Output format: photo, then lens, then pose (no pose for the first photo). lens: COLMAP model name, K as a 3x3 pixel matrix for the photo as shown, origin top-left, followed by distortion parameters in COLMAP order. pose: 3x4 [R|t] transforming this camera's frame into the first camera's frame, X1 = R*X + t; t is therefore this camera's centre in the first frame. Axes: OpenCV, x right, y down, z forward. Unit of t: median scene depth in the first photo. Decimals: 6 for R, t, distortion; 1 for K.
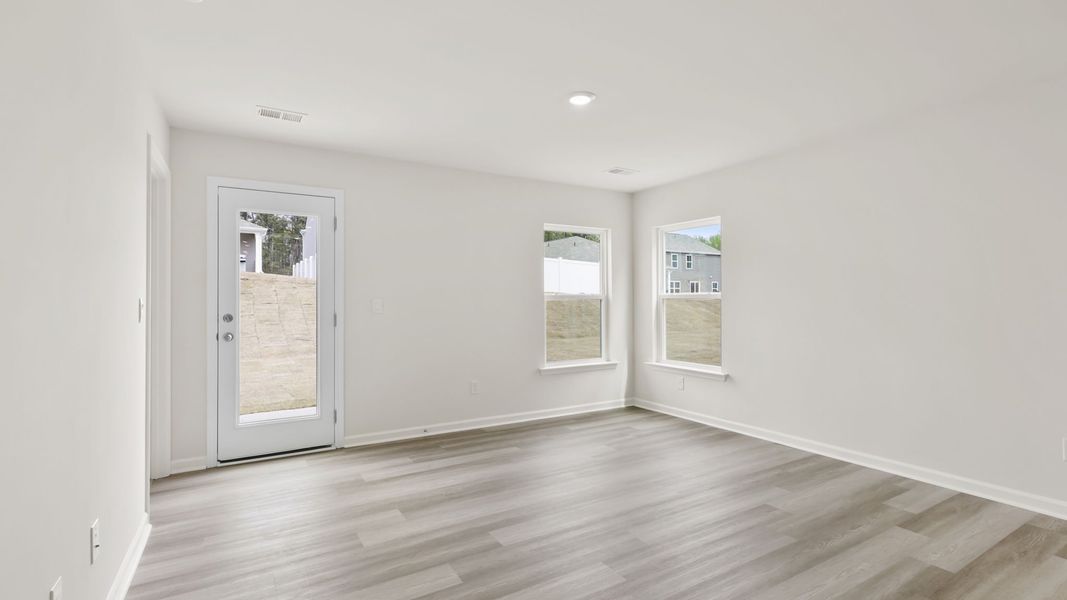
lens RADIAL K [[491.1, 0, 531.2], [0, 491.1, 295.9], [0, 0, 1]] dist [0.000815, 0.000284]
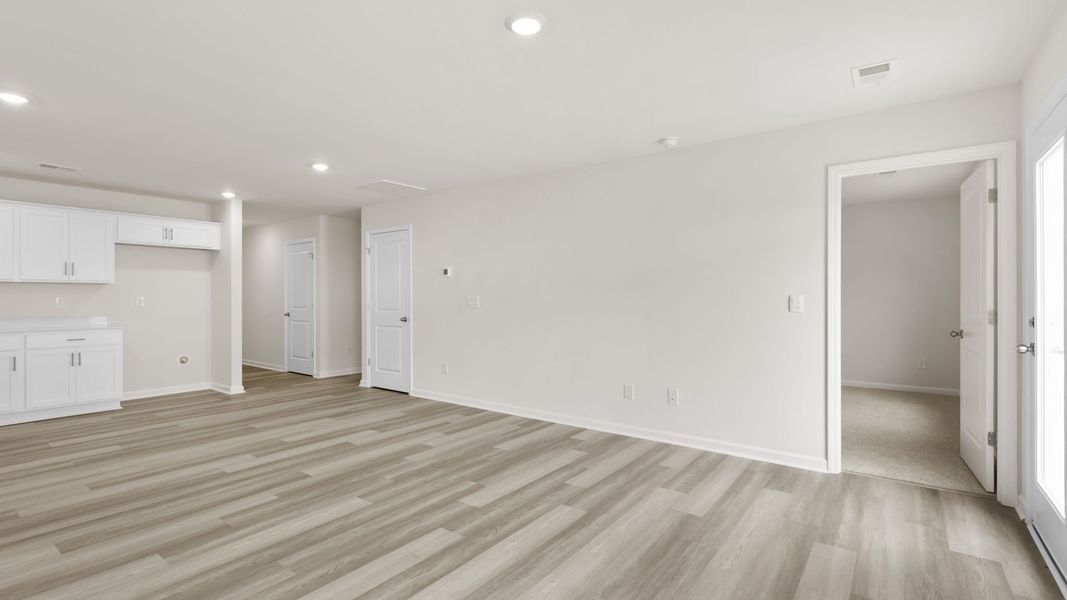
lens RADIAL K [[491.1, 0, 531.2], [0, 491.1, 295.9], [0, 0, 1]] dist [0.000815, 0.000284]
pose [[-0.926519, 0.003651, -0.376230, 0.349967], [0.006534, 0.999958, -0.006386, 0.010936], [0.376191, -0.008375, -0.926504, 1.588447]]
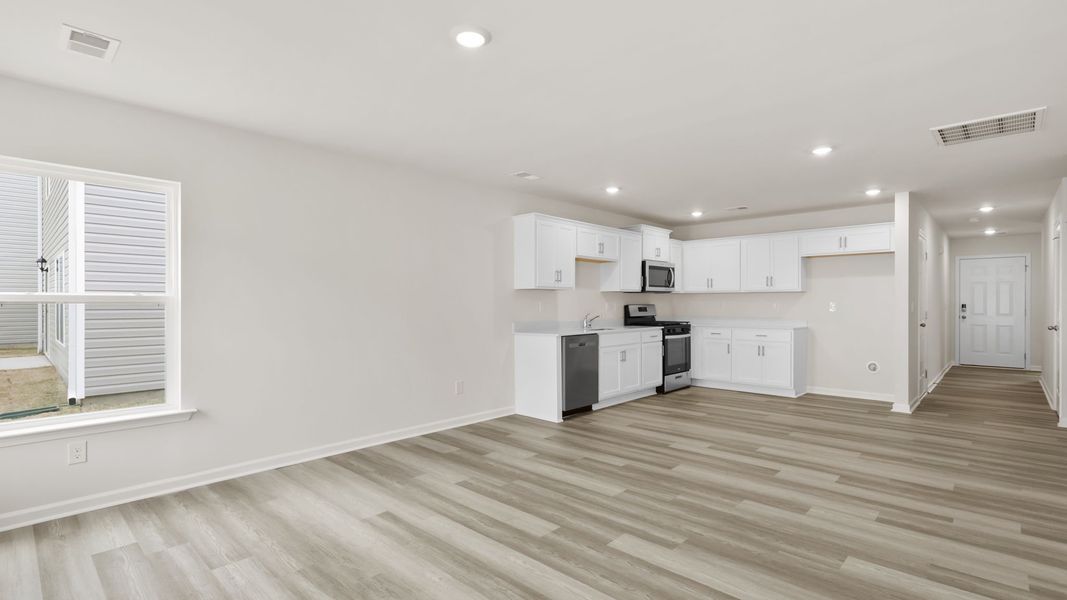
lens RADIAL K [[491.1, 0, 531.2], [0, 491.1, 295.9], [0, 0, 1]] dist [0.000815, 0.000284]
pose [[-0.272287, 0.019307, 0.962022, -0.615763], [-0.004288, 0.999764, -0.021278, 0.013210], [-0.962206, -0.009919, -0.272141, 1.054344]]
